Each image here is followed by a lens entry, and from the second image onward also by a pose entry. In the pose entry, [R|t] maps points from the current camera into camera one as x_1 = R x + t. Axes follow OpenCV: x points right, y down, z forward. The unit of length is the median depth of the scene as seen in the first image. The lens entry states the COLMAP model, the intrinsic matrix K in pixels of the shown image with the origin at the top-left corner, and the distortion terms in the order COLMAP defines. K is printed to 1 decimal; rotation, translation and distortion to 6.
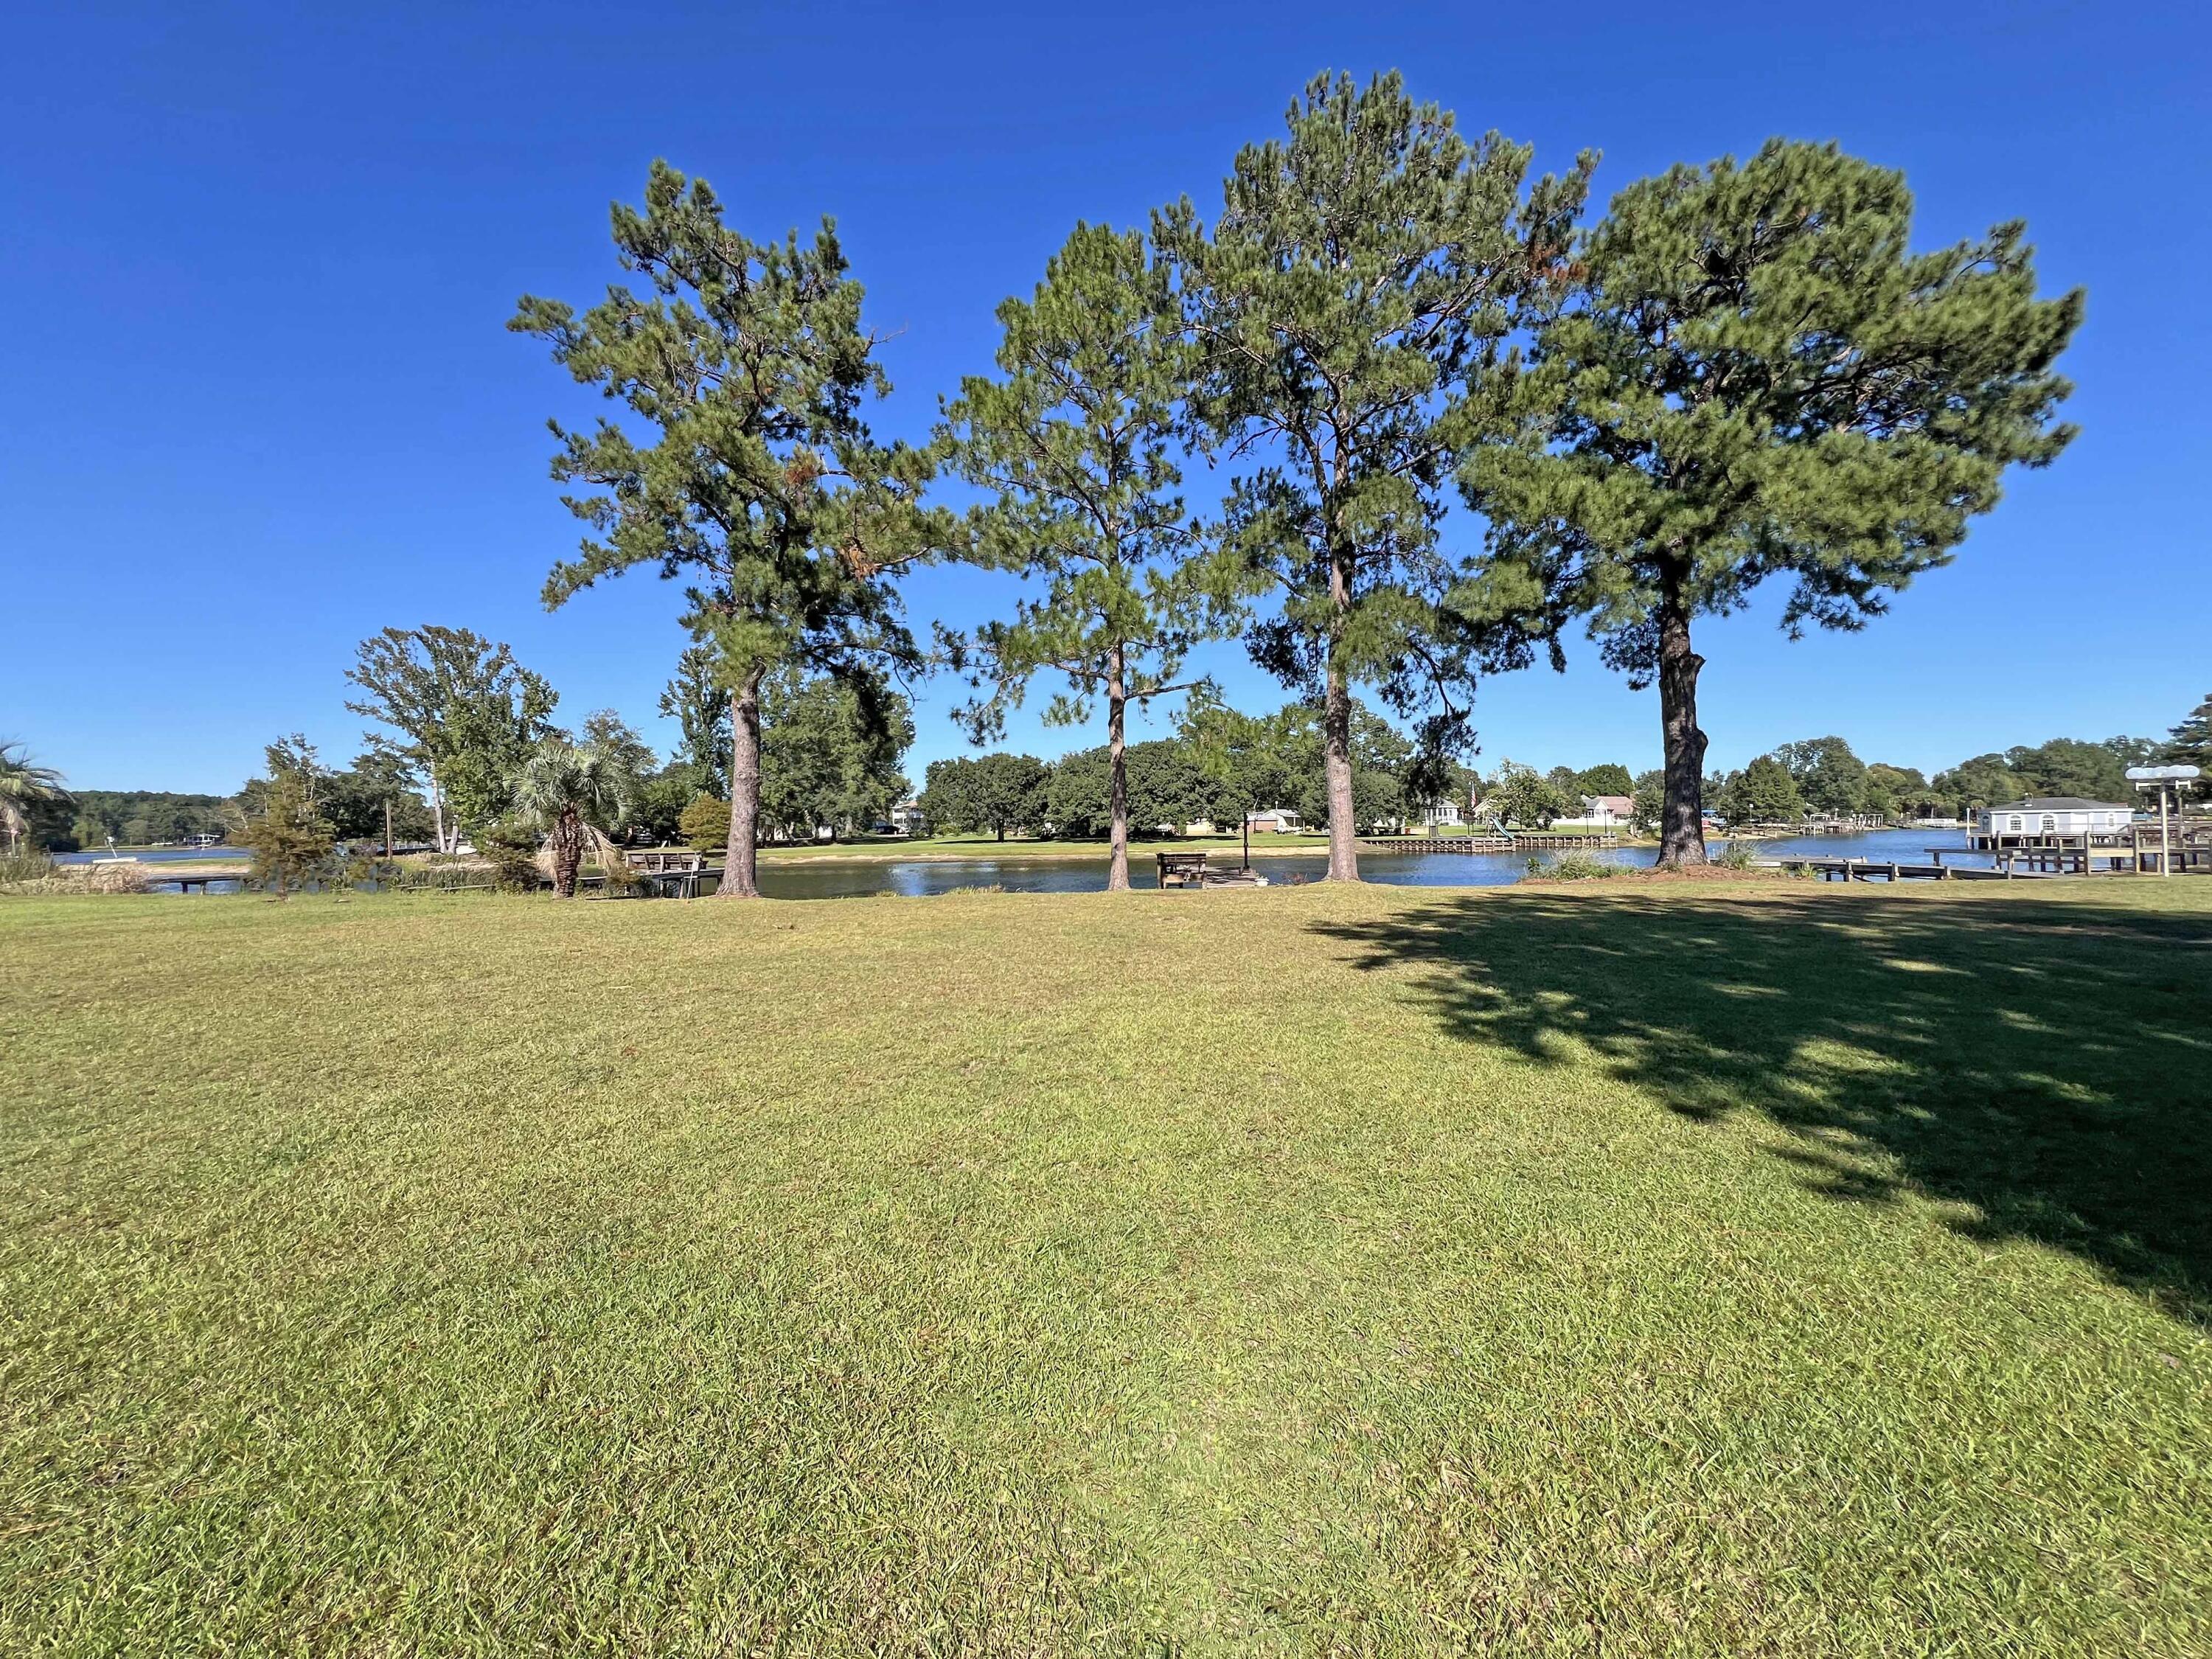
lens RADIAL K [[886.1, 0, 1107.1], [0, 886.1, 831.6], [0, 0, 1]] dist [-0.002740, 0.000630]
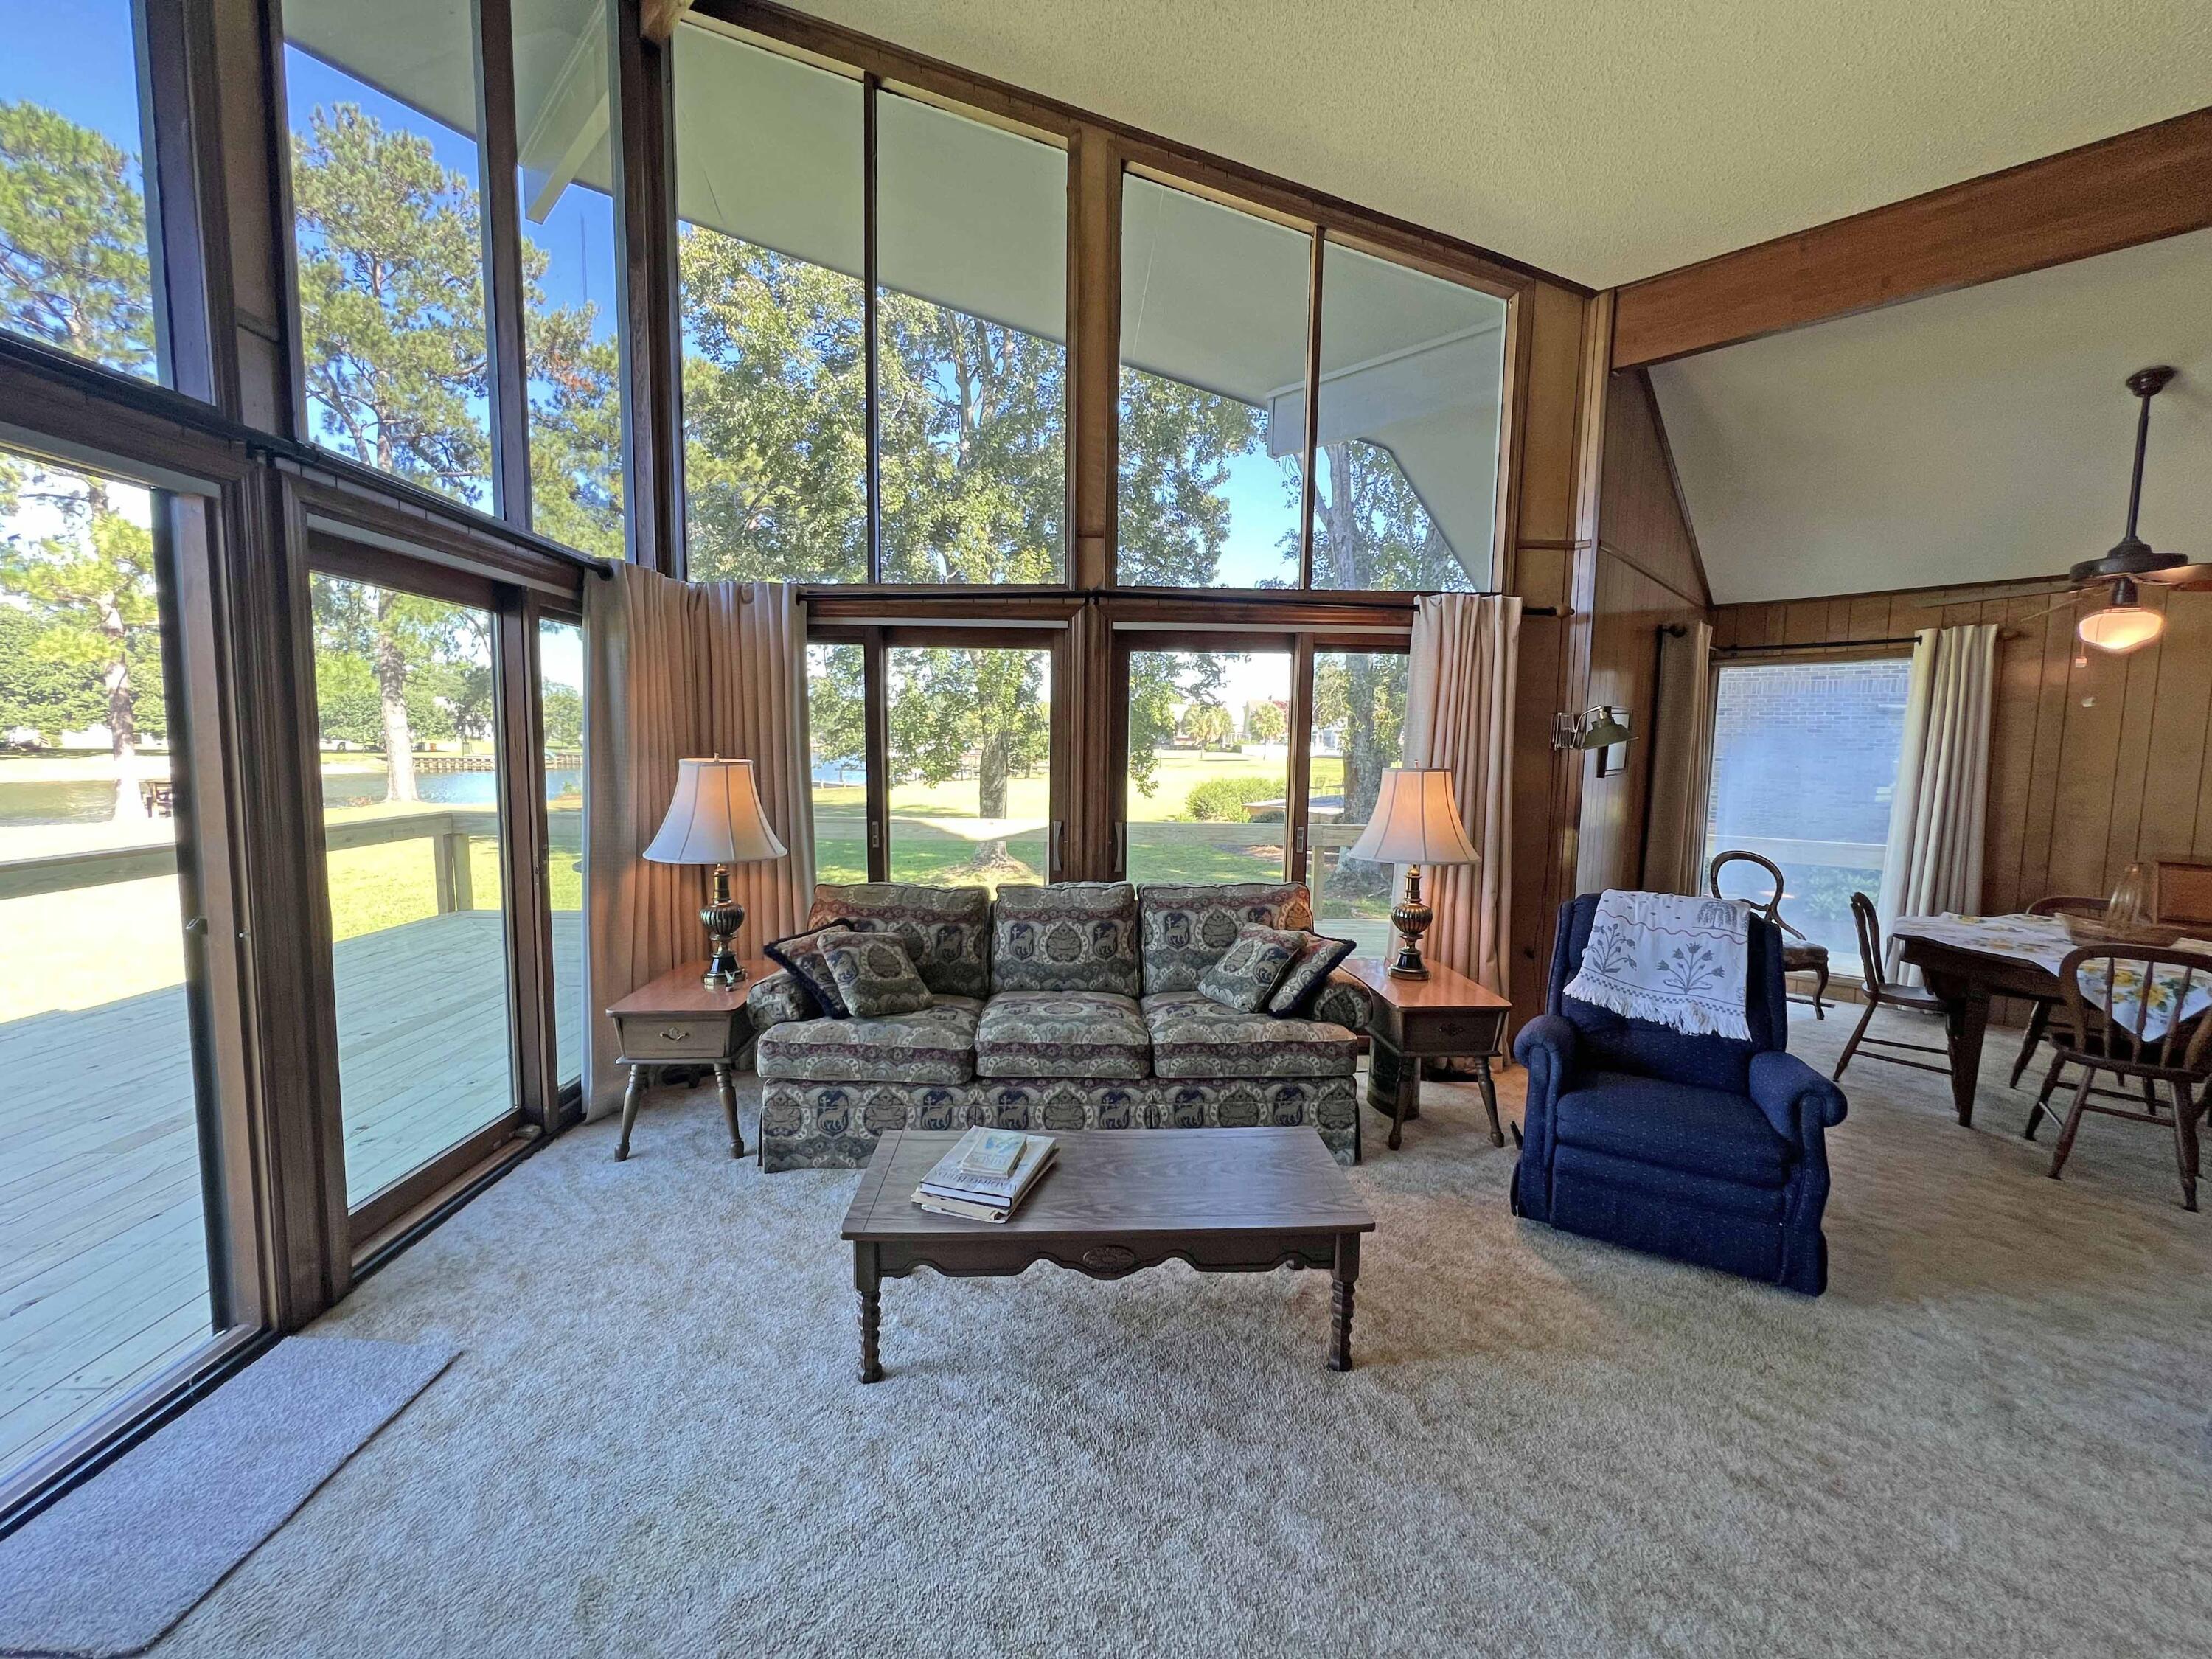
lens RADIAL K [[886.1, 0, 1103.9], [0, 886.1, 827.2], [0, 0, 1]] dist [-0.002740, 0.000630]
pose [[0.555103, -0.058942, 0.829691, -0.057426], [-0.017411, 0.996444, 0.082437, -0.006977], [-0.831599, -0.060207, 0.552103, -0.130970]]
